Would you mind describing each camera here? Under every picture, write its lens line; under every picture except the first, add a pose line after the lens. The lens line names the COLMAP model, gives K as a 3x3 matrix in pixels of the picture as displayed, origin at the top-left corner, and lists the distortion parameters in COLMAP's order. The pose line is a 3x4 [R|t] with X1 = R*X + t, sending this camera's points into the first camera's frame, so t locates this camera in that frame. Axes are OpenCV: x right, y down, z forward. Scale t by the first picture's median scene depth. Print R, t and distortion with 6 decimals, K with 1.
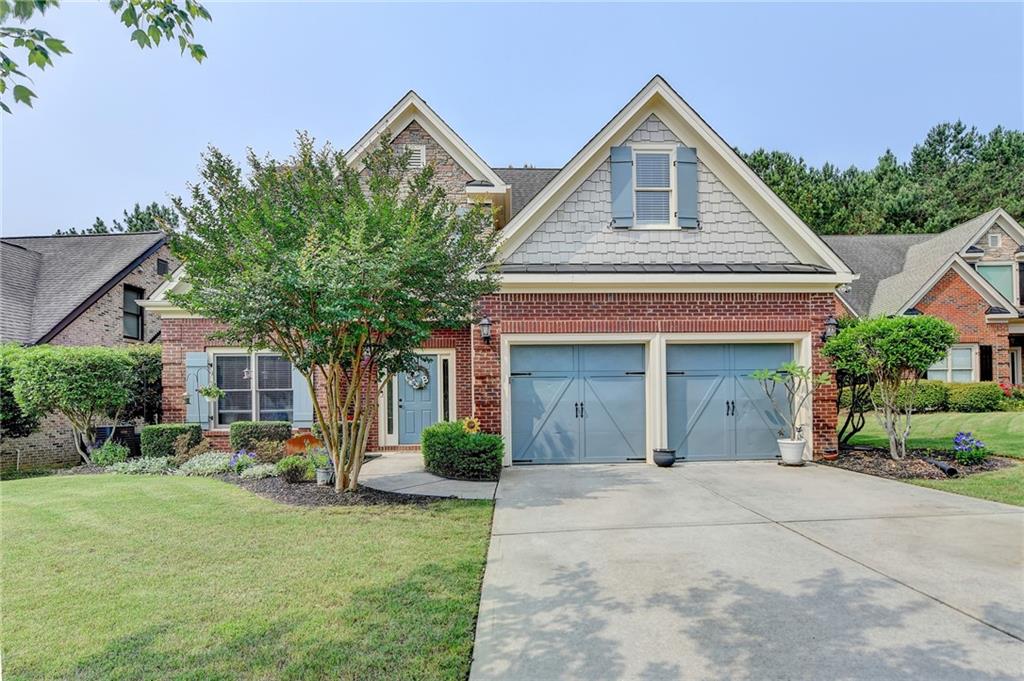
lens RADIAL K [[529.1, 0, 512.0], [0, 529.1, 399.3], [0, 0, 1]] dist [-0.000613, -0.007458]
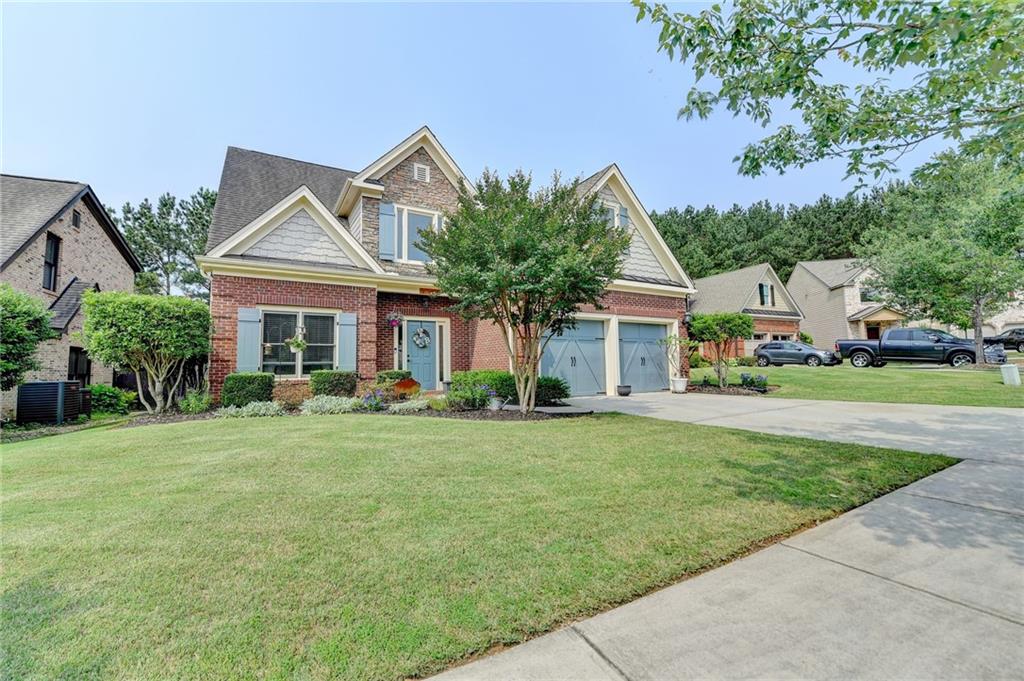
lens RADIAL K [[415.7, 0, 492.3], [0, 415.7, 333.7], [0, 0, 1]] dist [-0.012512, -0.003035]
pose [[0.897119, 0.036933, 0.440242, -0.520662], [-0.002125, 0.996849, -0.079298, 0.030176], [-0.441783, 0.070204, 0.894371, 0.017588]]
